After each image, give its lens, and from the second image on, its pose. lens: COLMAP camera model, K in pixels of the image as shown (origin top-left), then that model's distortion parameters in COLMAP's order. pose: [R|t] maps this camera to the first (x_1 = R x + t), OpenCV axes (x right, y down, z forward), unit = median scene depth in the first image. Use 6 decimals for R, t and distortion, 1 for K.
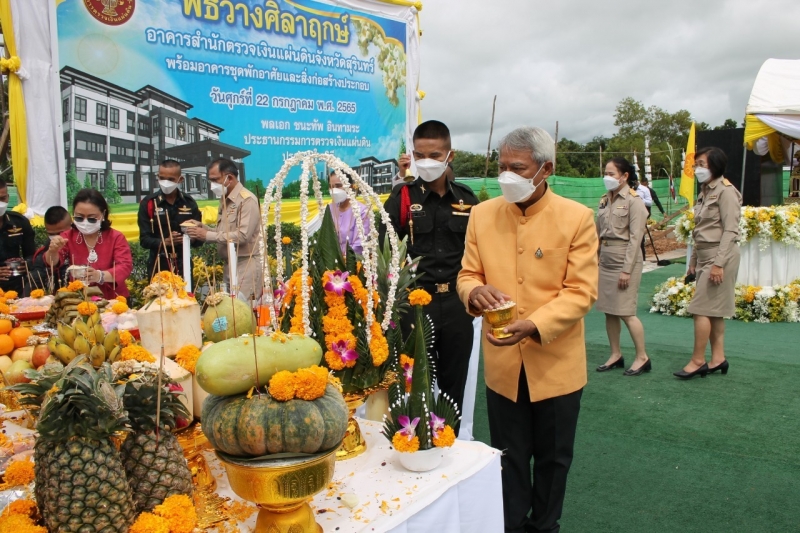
lens RADIAL K [[665.2, 0, 400.0], [0, 665.2, 266.5], [0, 0, 1]] dist [-0.151690, 0.109899]
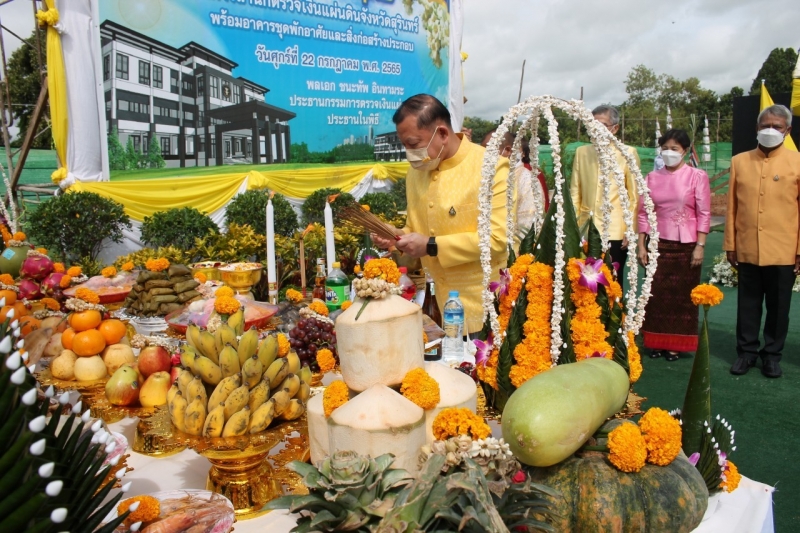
lens RADIAL K [[643.6, 0, 400.0], [0, 643.6, 266.5], [0, 0, 1]] dist [-0.142982, 0.088078]
pose [[0.999967, 0.003501, -0.007355, -0.081828], [-0.003084, 0.998426, 0.055992, -0.006360], [0.007539, -0.055967, 0.998404, 0.079055]]
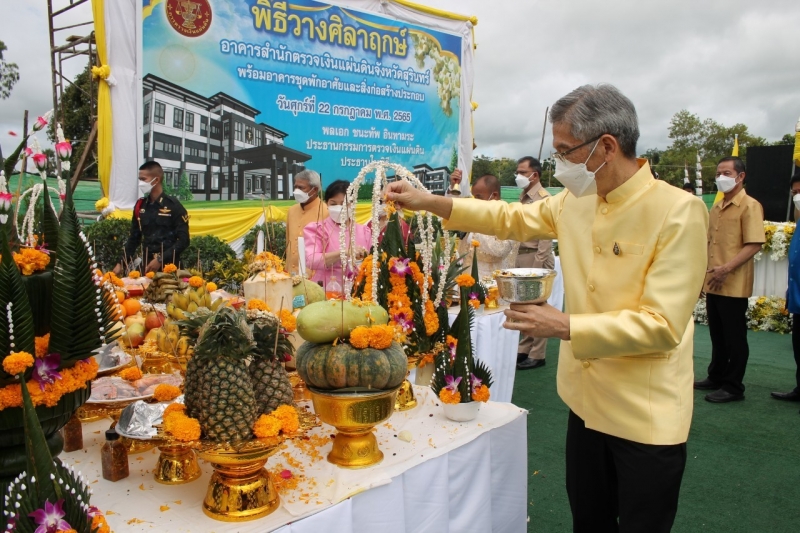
lens RADIAL K [[665.2, 0, 400.0], [0, 665.2, 266.5], [0, 0, 1]] dist [-0.151690, 0.109899]
pose [[0.996784, 0.036280, -0.071454, -0.001330], [-0.036941, 0.999286, -0.007949, 0.009261], [0.071114, 0.010563, 0.997412, -0.068411]]
